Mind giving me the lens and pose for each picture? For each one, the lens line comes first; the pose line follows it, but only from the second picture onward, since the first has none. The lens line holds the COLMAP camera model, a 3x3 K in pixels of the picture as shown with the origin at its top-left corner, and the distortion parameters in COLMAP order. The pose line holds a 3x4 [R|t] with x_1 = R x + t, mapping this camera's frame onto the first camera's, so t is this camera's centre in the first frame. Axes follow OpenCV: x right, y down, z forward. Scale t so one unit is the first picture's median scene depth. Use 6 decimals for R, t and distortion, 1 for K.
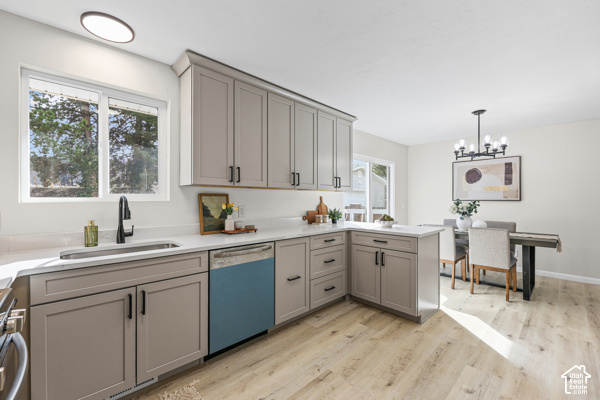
lens RADIAL K [[246.9, 0, 304.4], [0, 246.9, 197.2], [0, 0, 1]] dist [-0.002106, -0.000270]
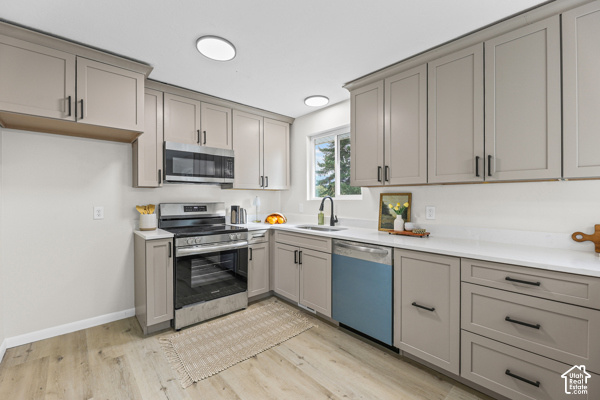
lens RADIAL K [[246.9, 0, 304.2], [0, 246.9, 200.4], [0, 0, 1]] dist [-0.002106, -0.000270]
pose [[0.003189, 0.004729, -0.999984, 0.763991], [0.002856, 0.999985, 0.004738, 0.011971], [0.999991, -0.002871, 0.003176, 0.721400]]
